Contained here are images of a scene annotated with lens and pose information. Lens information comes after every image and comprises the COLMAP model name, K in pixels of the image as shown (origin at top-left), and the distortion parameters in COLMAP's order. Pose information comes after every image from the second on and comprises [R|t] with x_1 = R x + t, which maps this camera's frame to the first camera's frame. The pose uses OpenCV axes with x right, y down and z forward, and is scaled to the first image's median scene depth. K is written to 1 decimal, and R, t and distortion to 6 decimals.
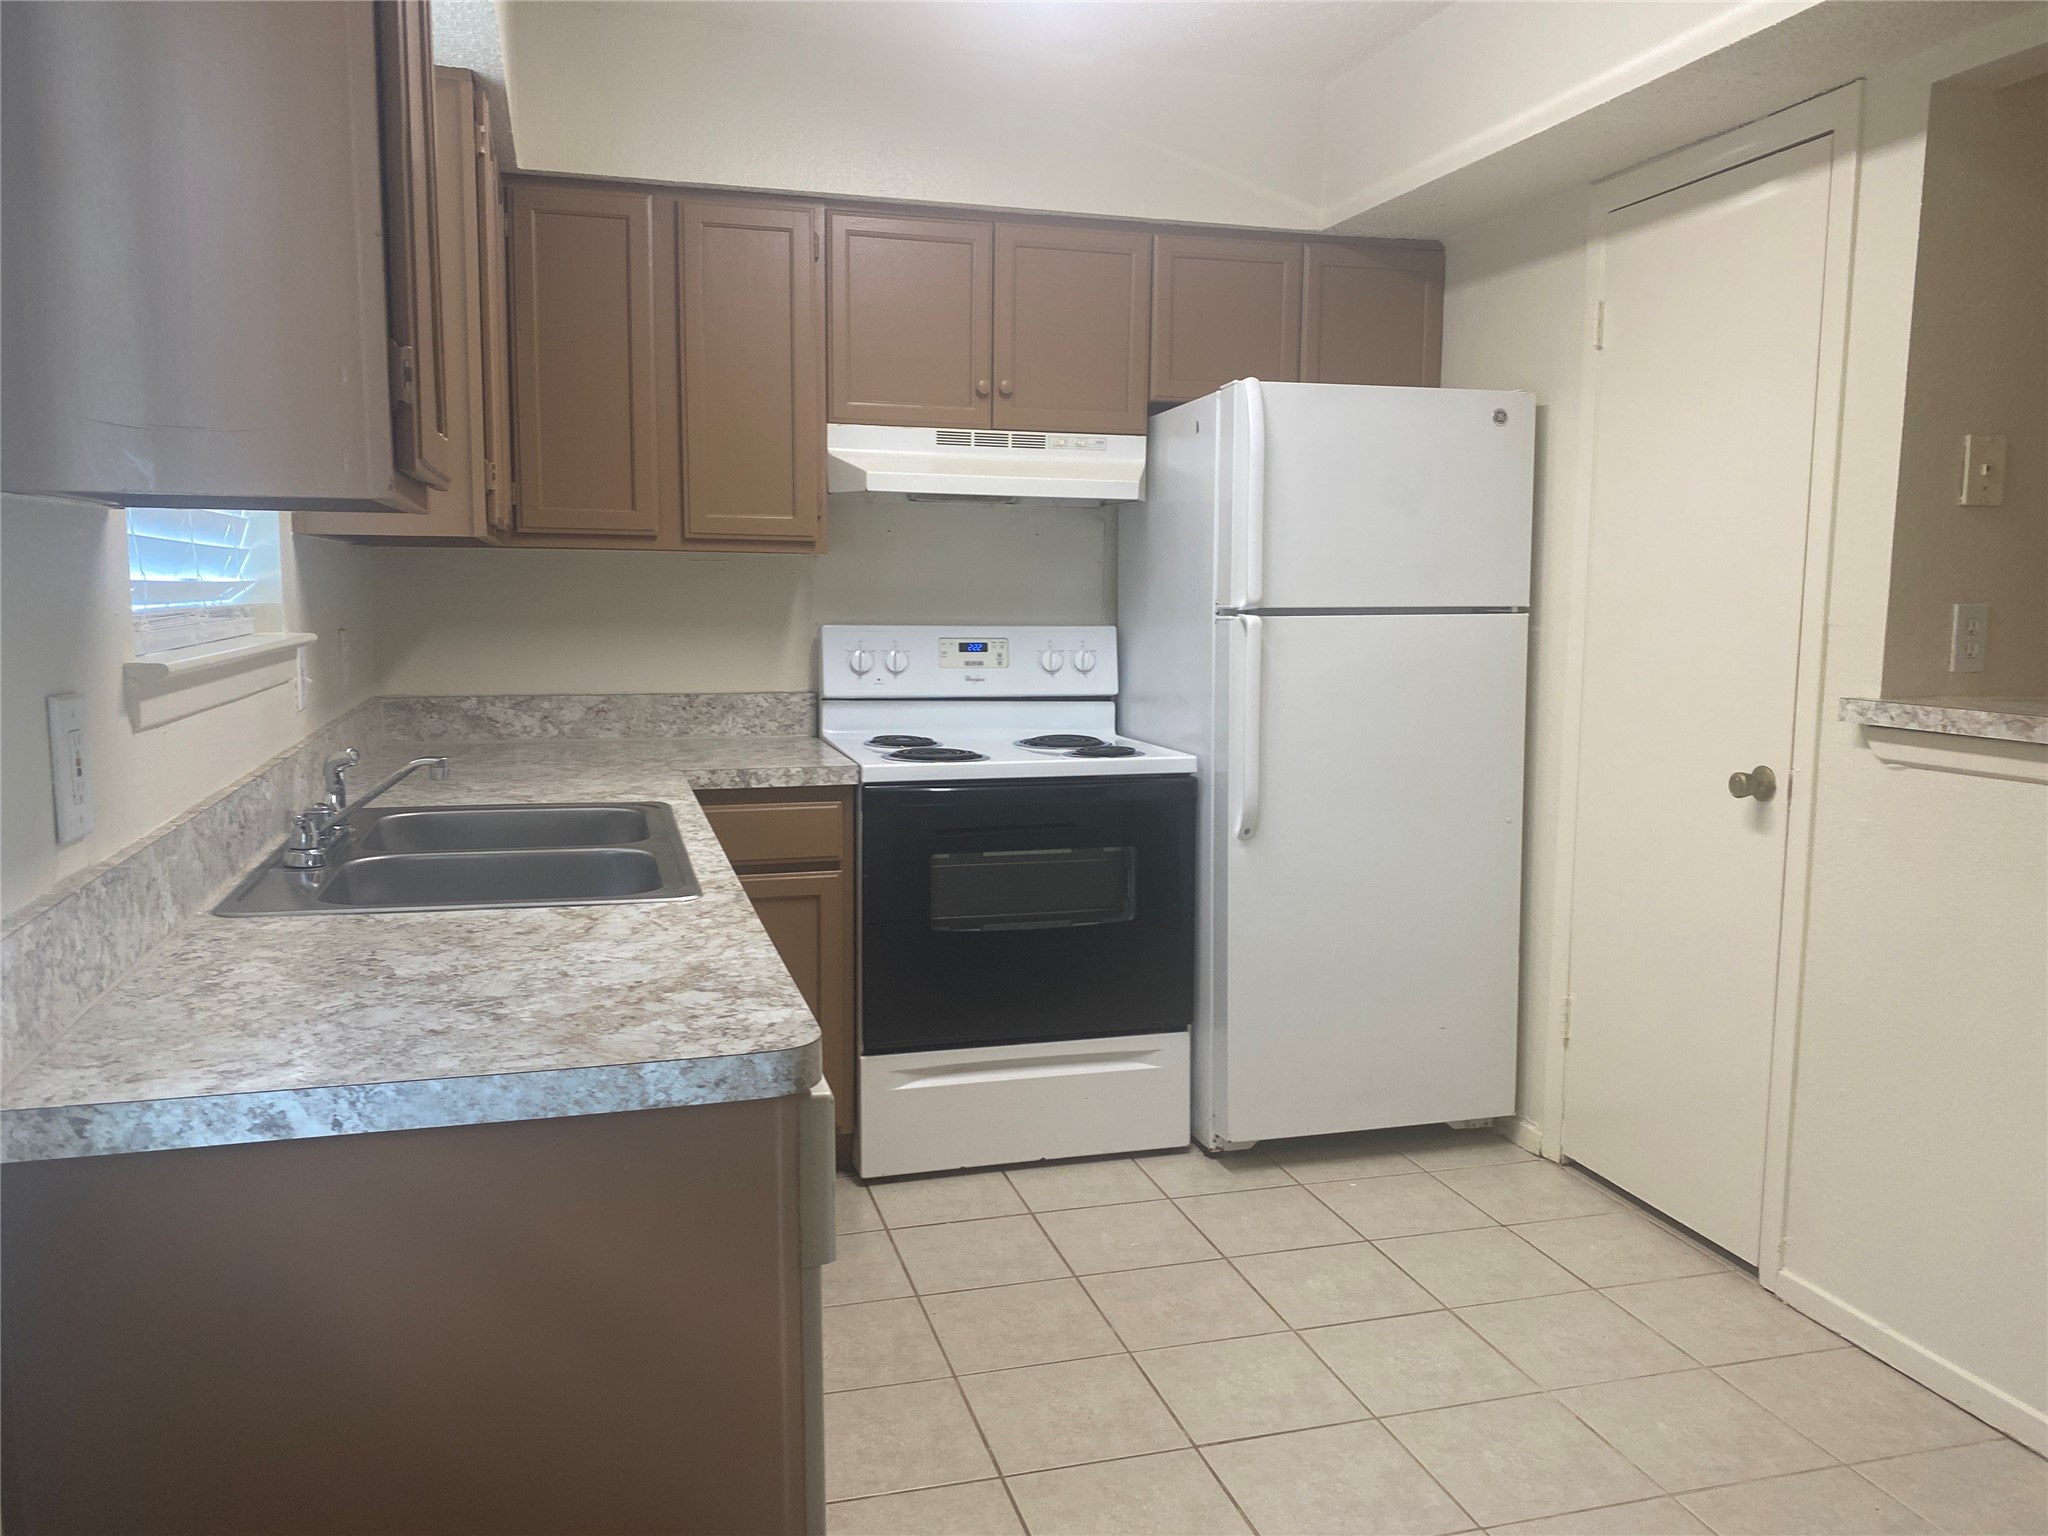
lens RADIAL K [[1577.1, 0, 1024.0], [0, 1577.1, 768.0], [0, 0, 1]] dist [0.087405, -0.062271]
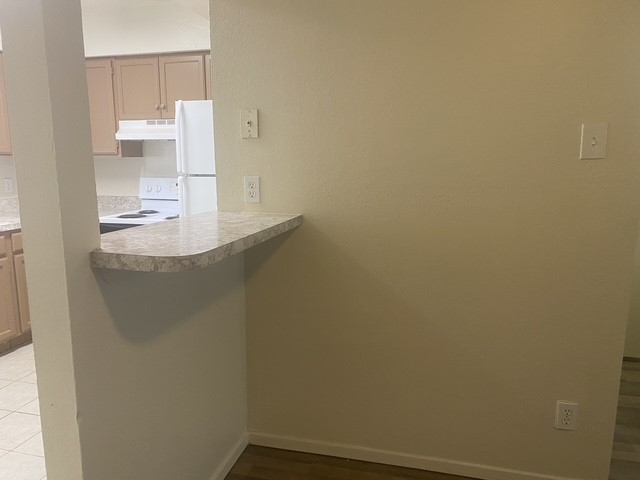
lens RADIAL K [[498.2, 0, 318.2], [0, 498.2, 237.0], [0, 0, 1]] dist [0.043128, -0.065680]
pose [[0.849688, 0.067066, -0.523003, 0.821894], [-0.048583, 0.997617, 0.048997, -0.033878], [0.525043, -0.016223, 0.850921, 0.269132]]
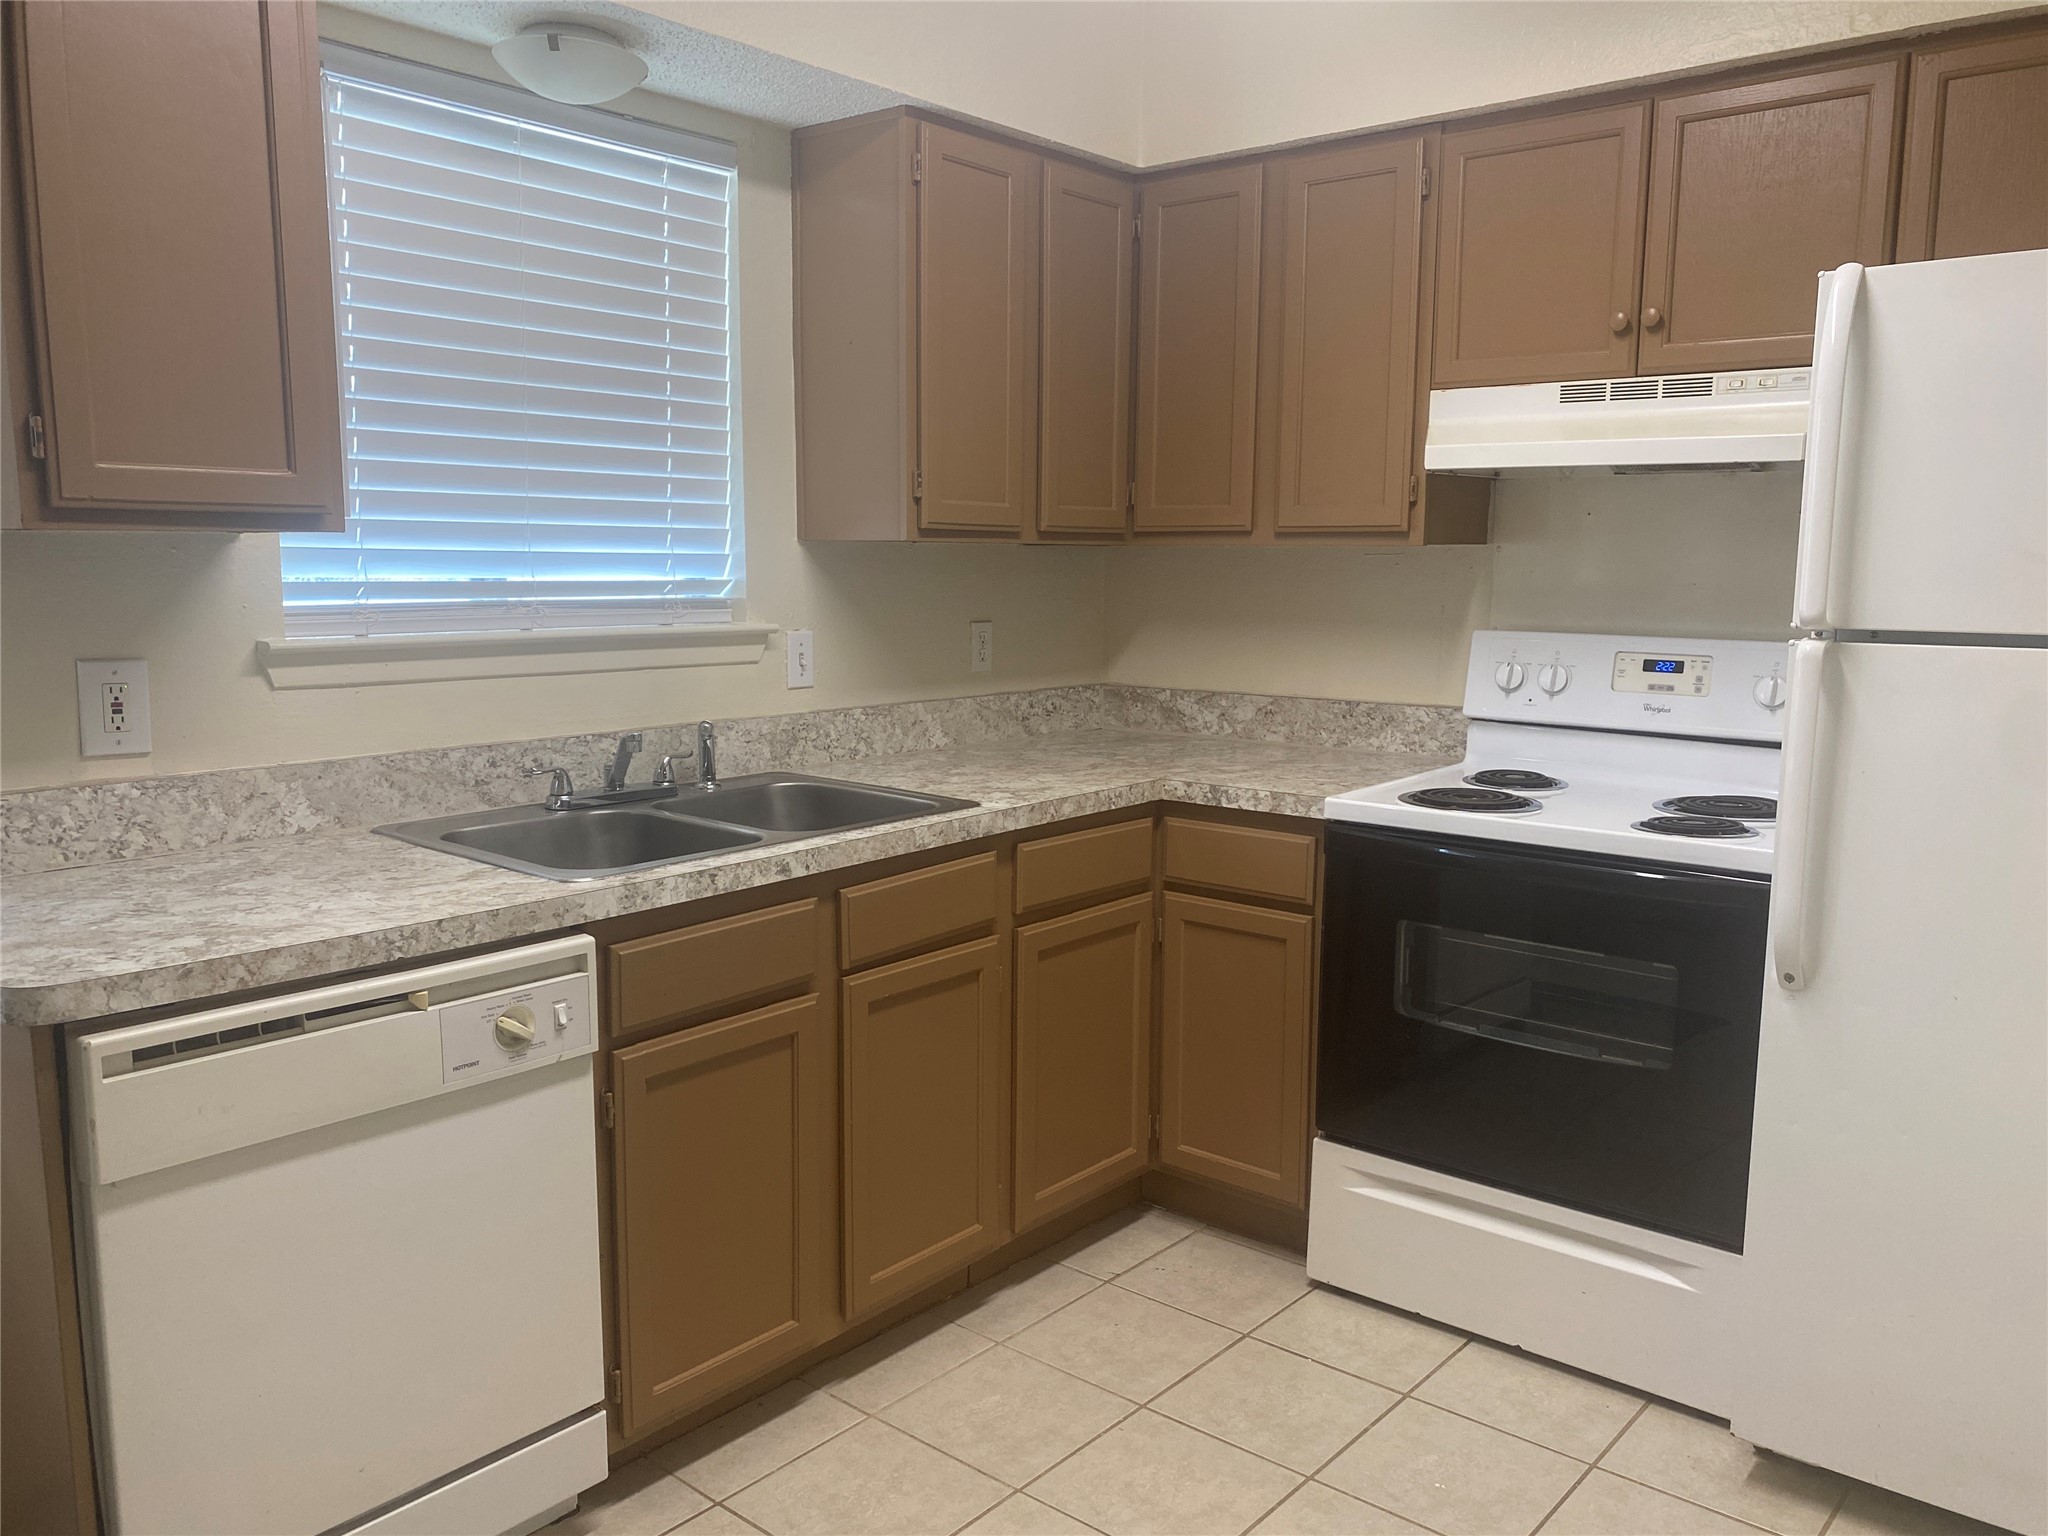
lens RADIAL K [[1594.2, 0, 1018.3], [0, 1594.2, 758.3], [0, 0, 1]] dist [0.043128, -0.065680]
pose [[0.555645, 0.101344, -0.825220, 0.456041], [-0.097342, 0.993647, 0.056485, -0.049078], [0.825701, 0.048943, 0.561980, 0.341497]]
